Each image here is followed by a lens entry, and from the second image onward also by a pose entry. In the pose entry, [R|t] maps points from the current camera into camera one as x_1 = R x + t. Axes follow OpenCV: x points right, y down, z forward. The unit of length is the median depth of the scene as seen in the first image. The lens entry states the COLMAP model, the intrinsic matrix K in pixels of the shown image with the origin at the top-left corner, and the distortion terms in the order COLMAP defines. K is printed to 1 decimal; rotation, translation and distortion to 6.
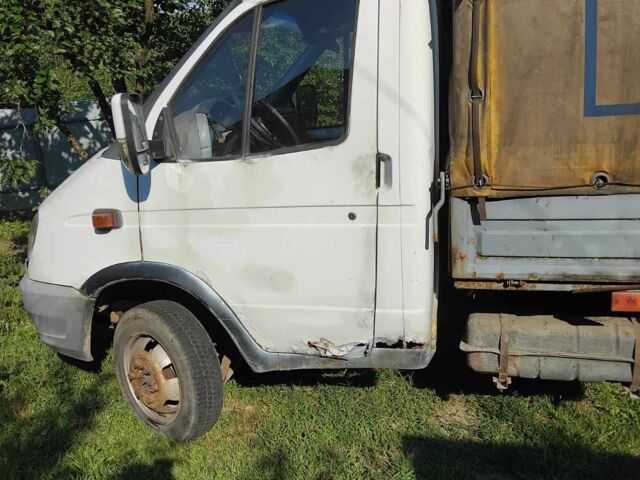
lens RADIAL K [[665.8, 0, 318.3], [0, 665.8, 235.3], [0, 0, 1]] dist [0.077428, 0.000000]
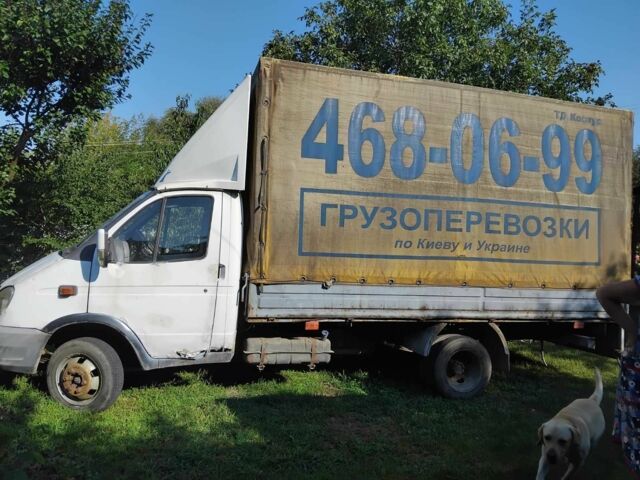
lens RADIAL K [[665.8, 0, 320.7], [0, 665.8, 241.5], [0, 0, 1]] dist [0.077428, 0.000000]
pose [[0.852231, 0.094630, 0.514536, -0.787354], [0.021923, 0.976181, -0.215845, 0.302026], [-0.522706, 0.195230, 0.829857, -1.116255]]
